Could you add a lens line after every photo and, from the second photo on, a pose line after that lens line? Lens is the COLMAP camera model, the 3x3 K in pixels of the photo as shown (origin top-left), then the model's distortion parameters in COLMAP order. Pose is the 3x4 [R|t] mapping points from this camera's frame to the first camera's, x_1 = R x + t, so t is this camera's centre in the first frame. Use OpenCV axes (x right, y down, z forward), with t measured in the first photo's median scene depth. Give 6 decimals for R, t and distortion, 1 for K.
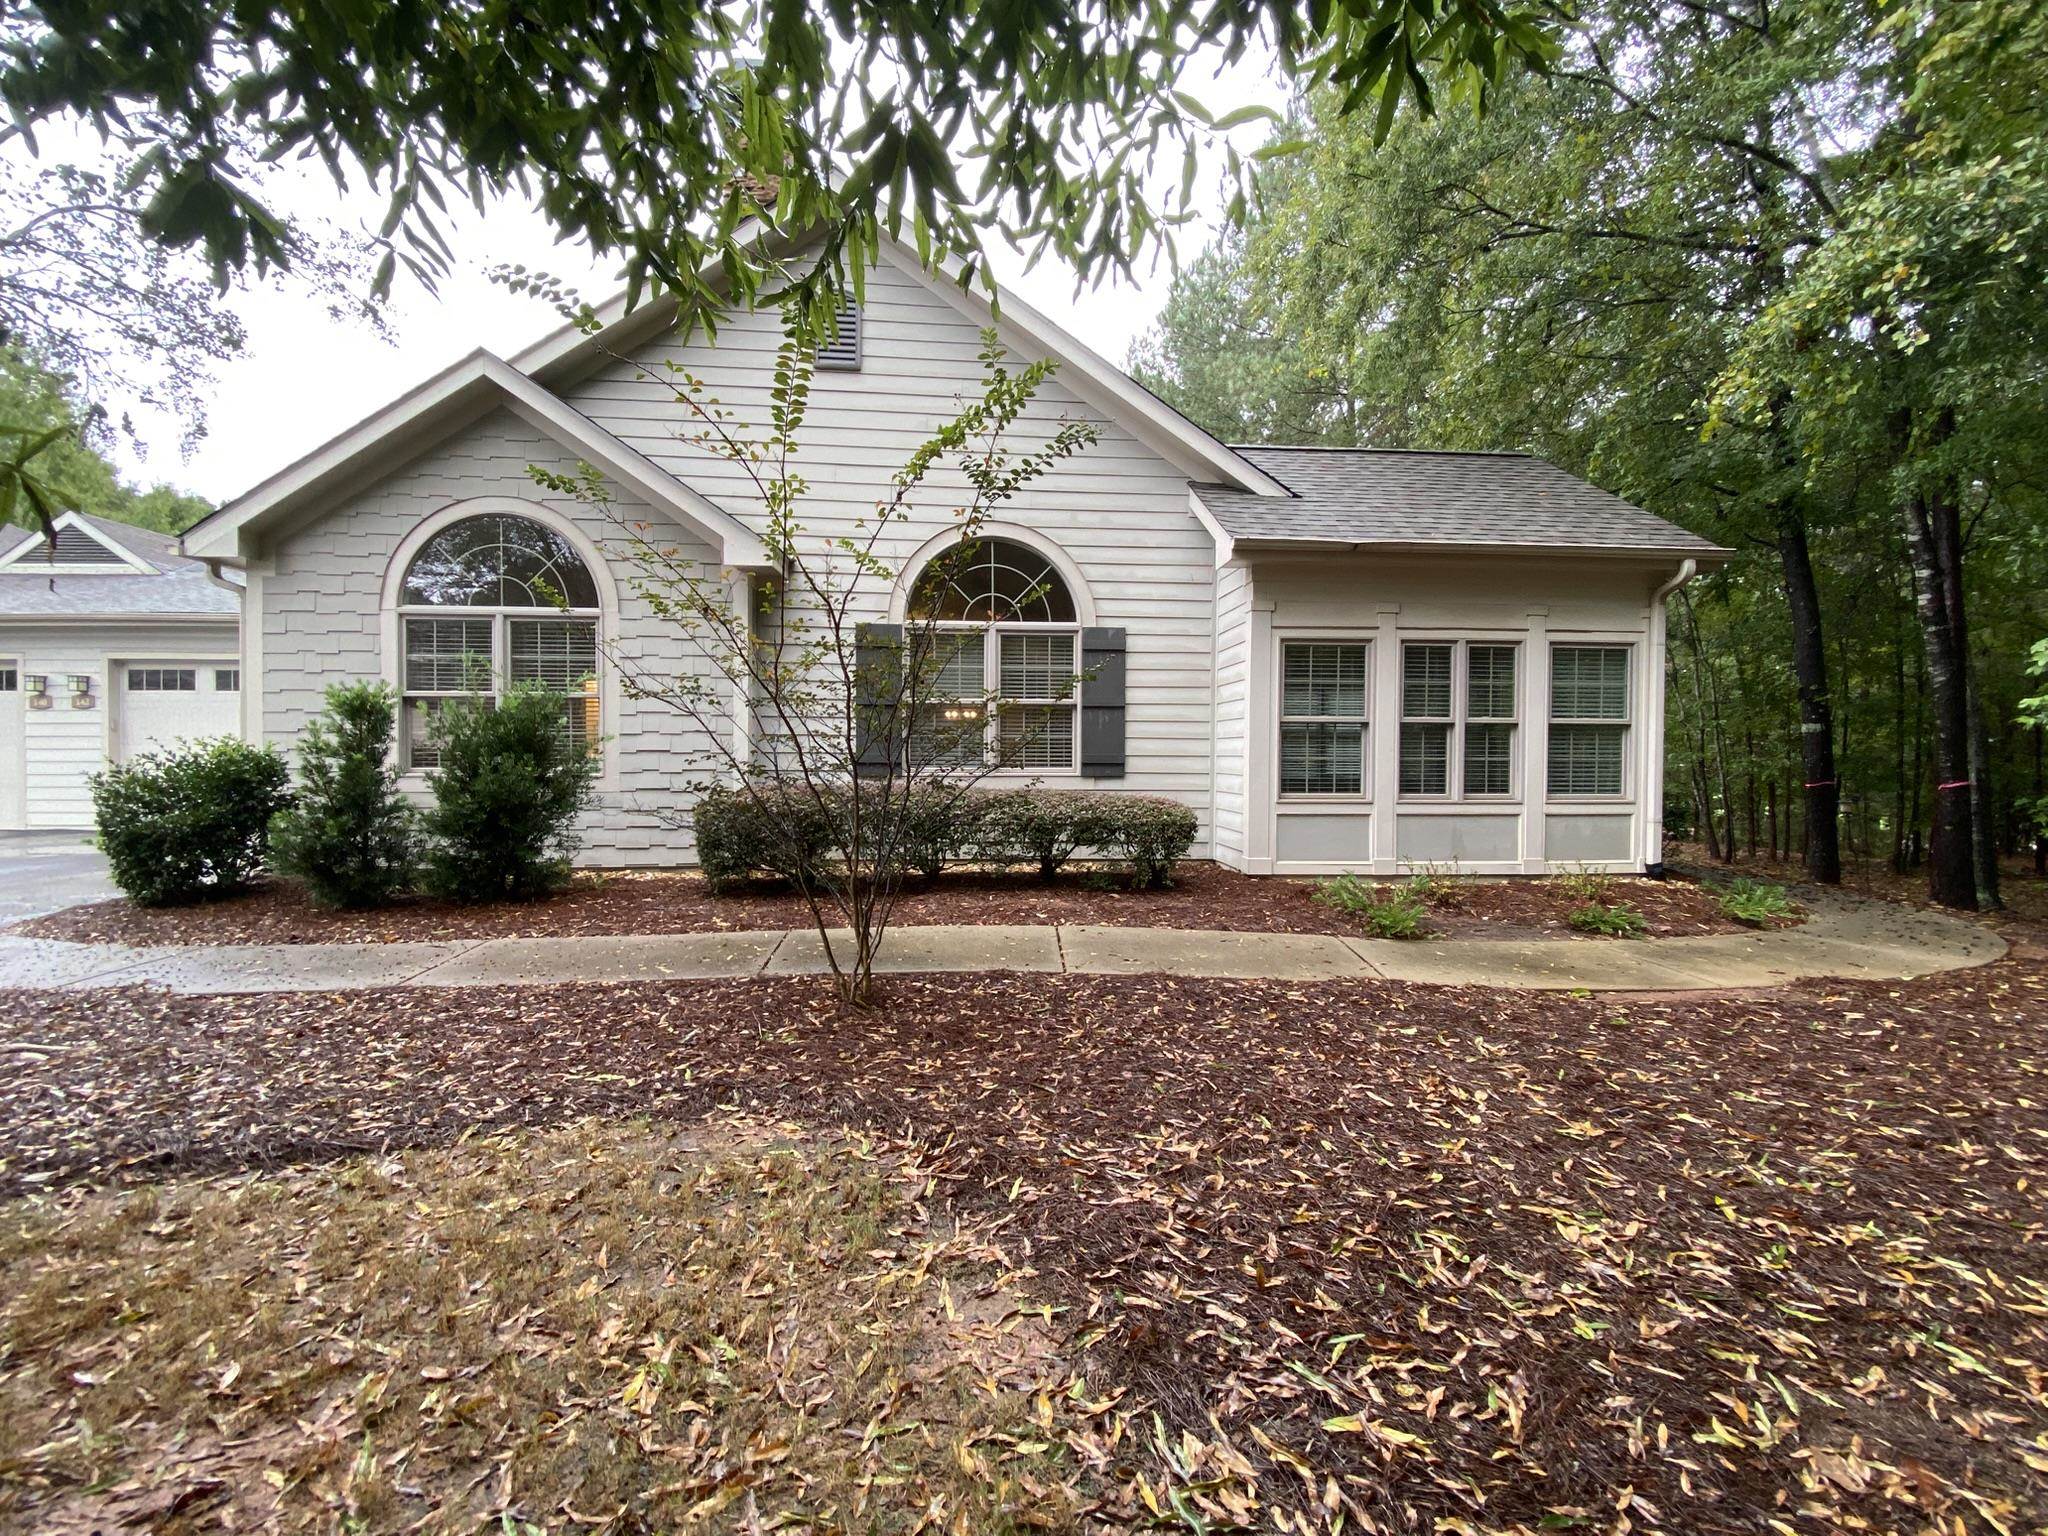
lens RADIAL K [[834.4, 0, 1032.6], [0, 834.4, 759.4], [0, 0, 1]] dist [-0.007738, -0.004523]
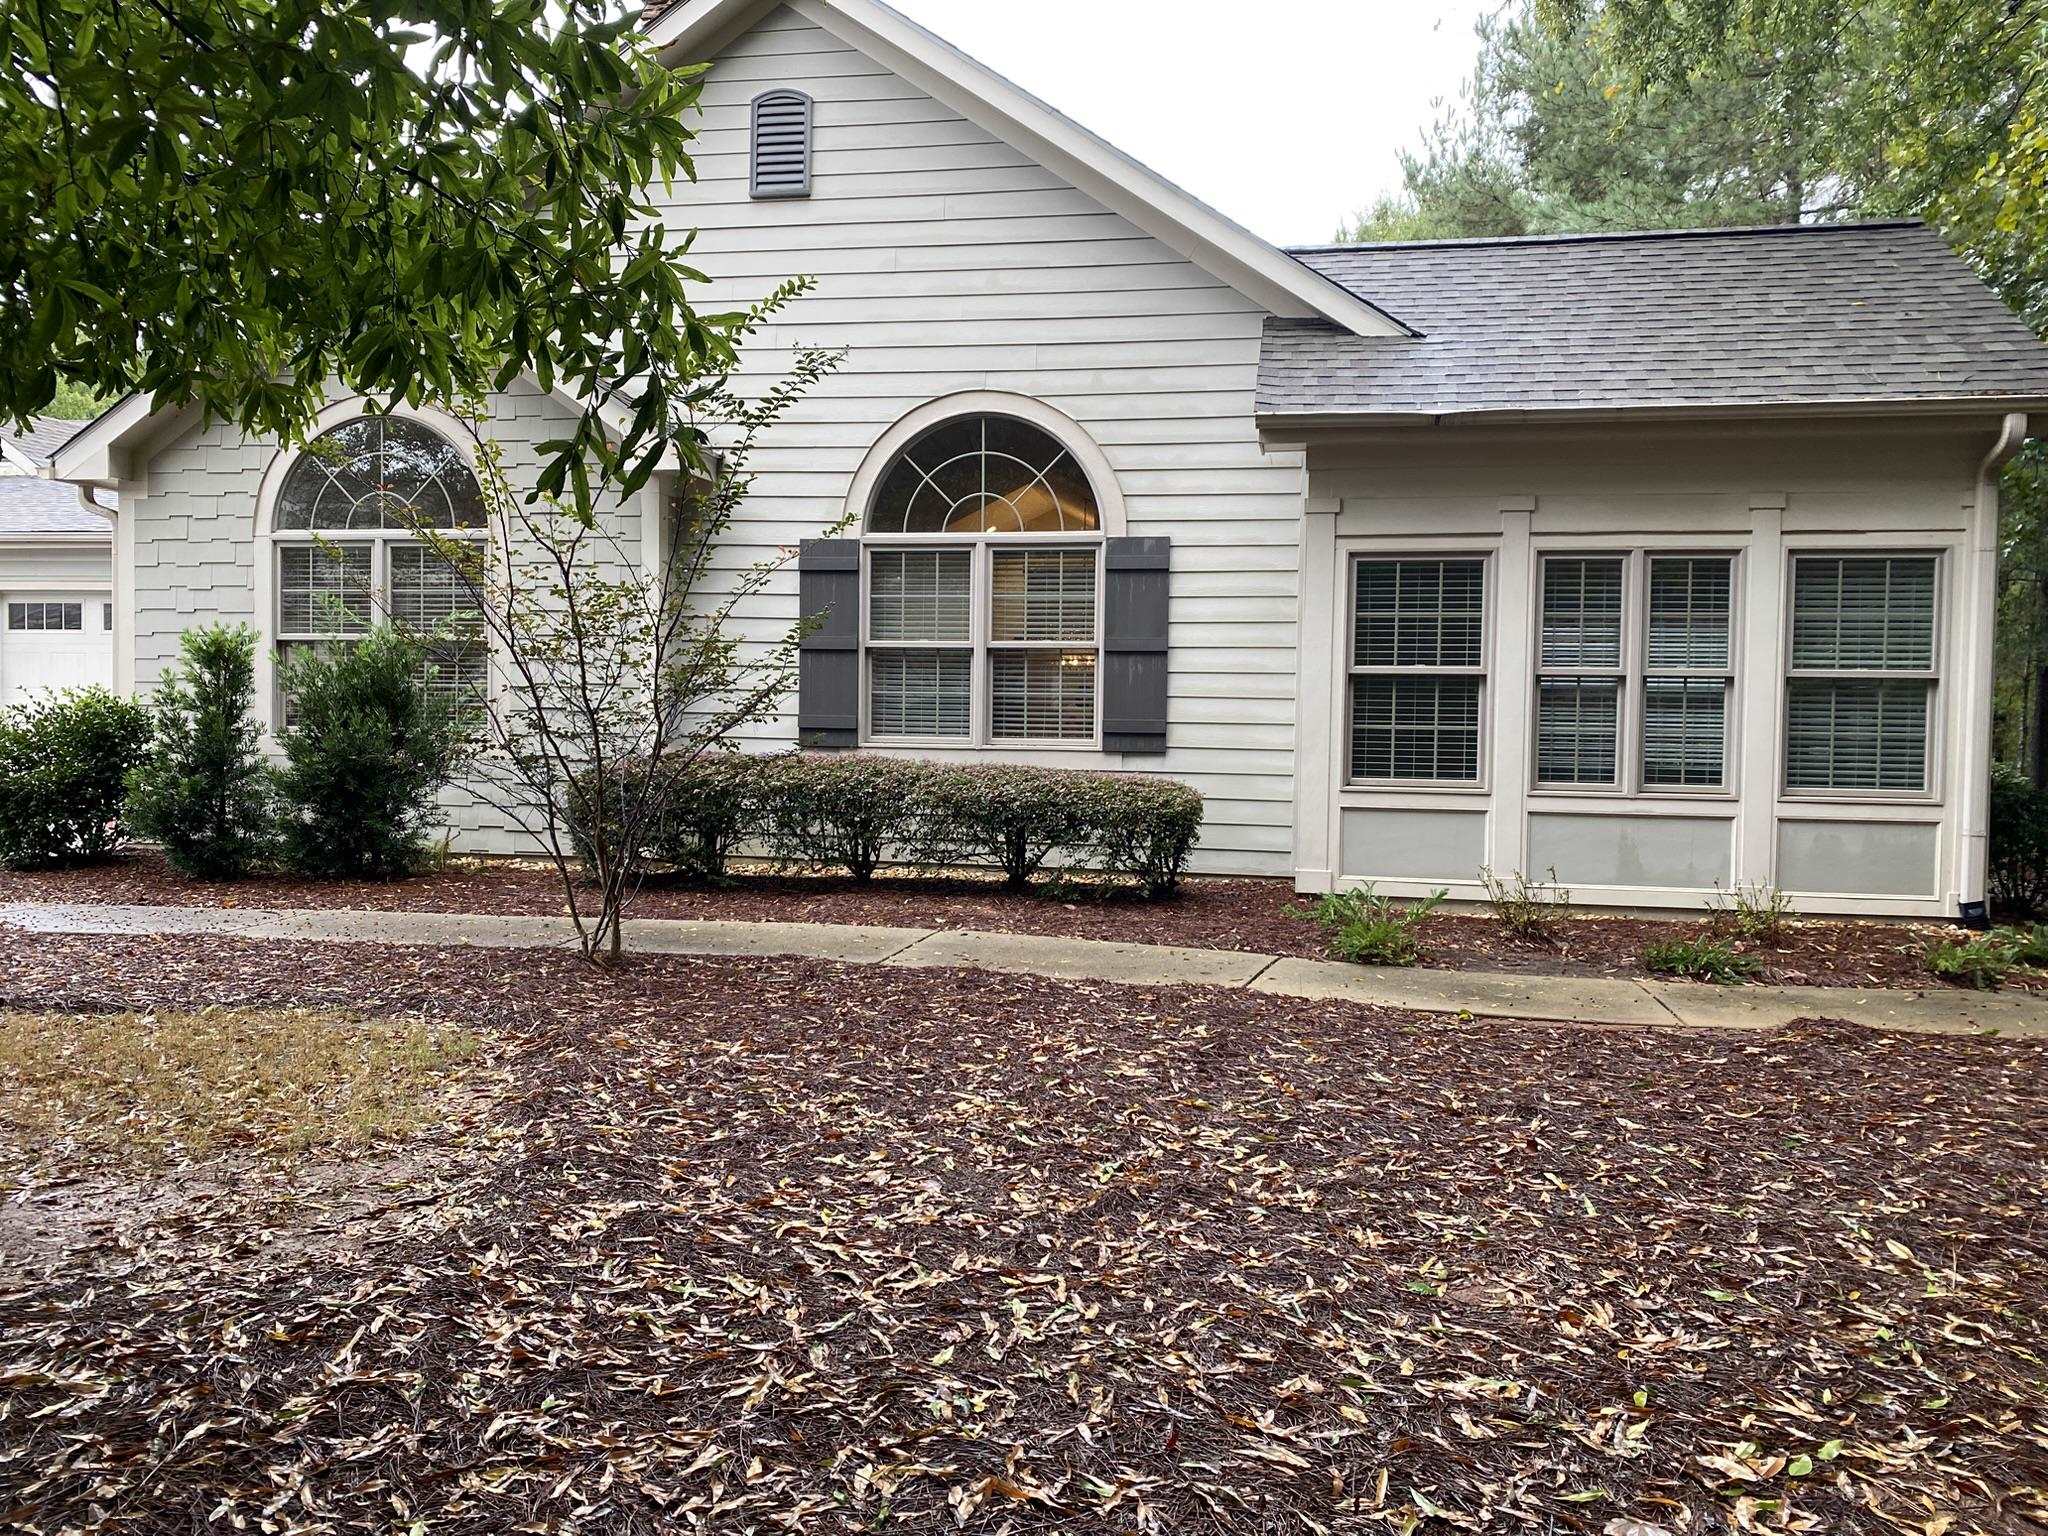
lens RADIAL K [[1553.2, 0, 1024.8], [0, 1553.2, 765.4], [0, 0, 1]] dist [-0.014643, 0.016414]
pose [[0.966245, 0.017691, -0.257017, 0.360840], [-0.014305, 0.999785, 0.015040, 0.015111], [0.257228, -0.010856, 0.966290, -0.302978]]
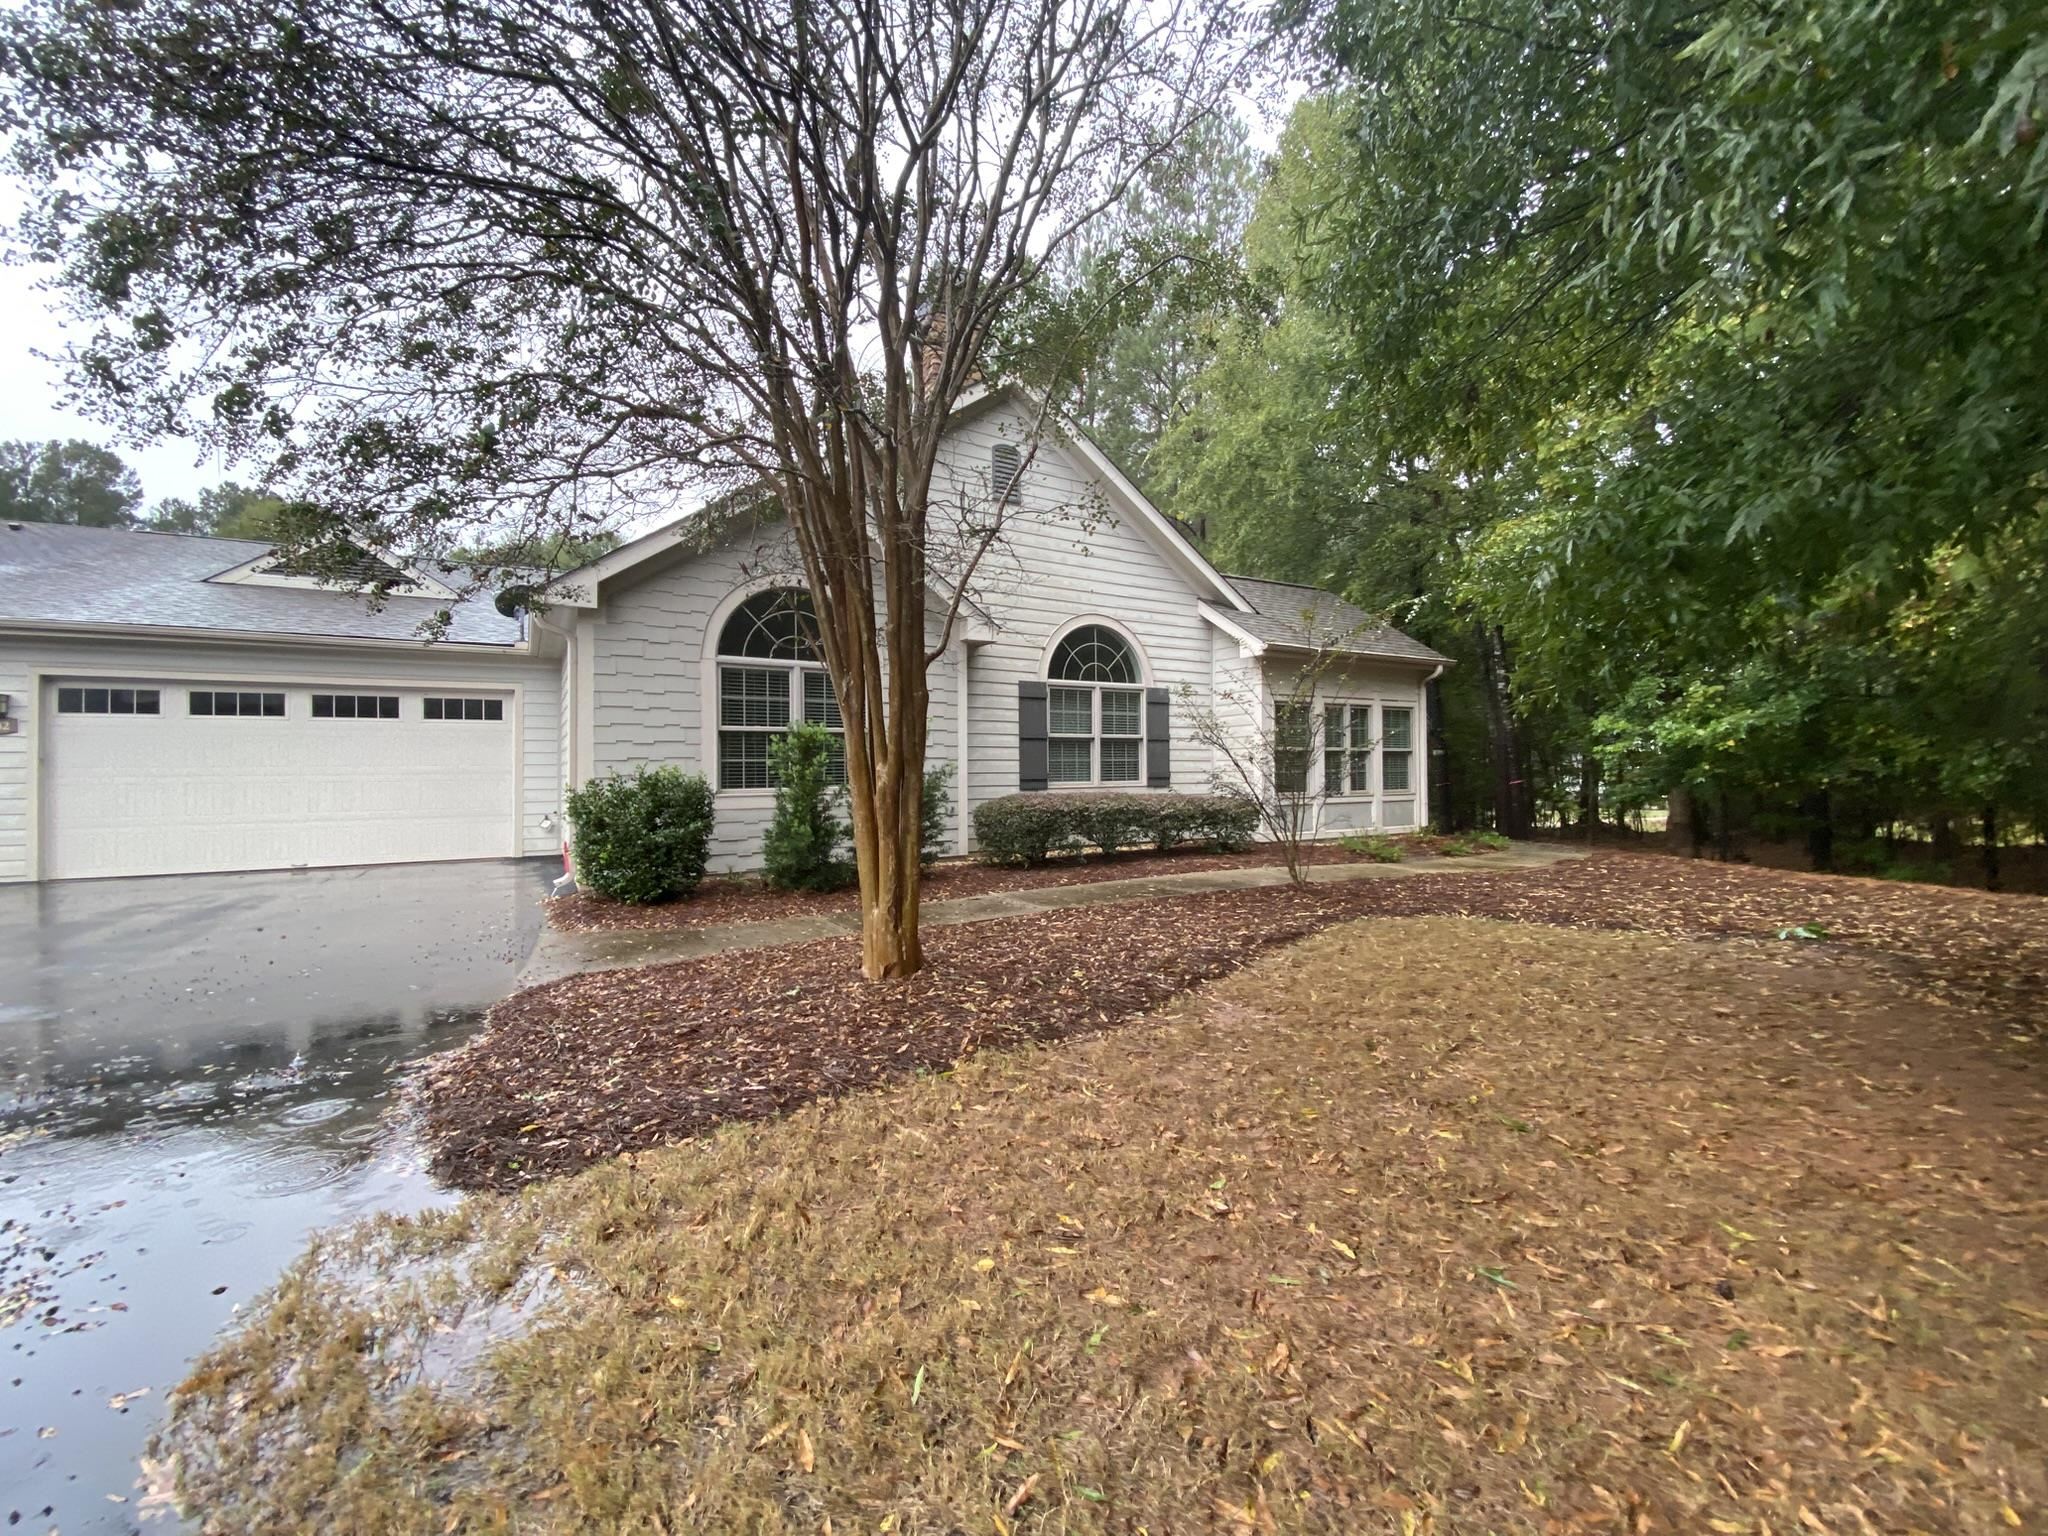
lens RADIAL K [[834.4, 0, 1024.1], [0, 834.4, 761.5], [0, 0, 1]] dist [-0.007738, -0.004523]
pose [[0.896852, -0.007557, 0.442266, -0.887790], [0.018877, 0.999597, -0.021200, 0.004014], [-0.441928, 0.027362, 0.896633, -0.286694]]
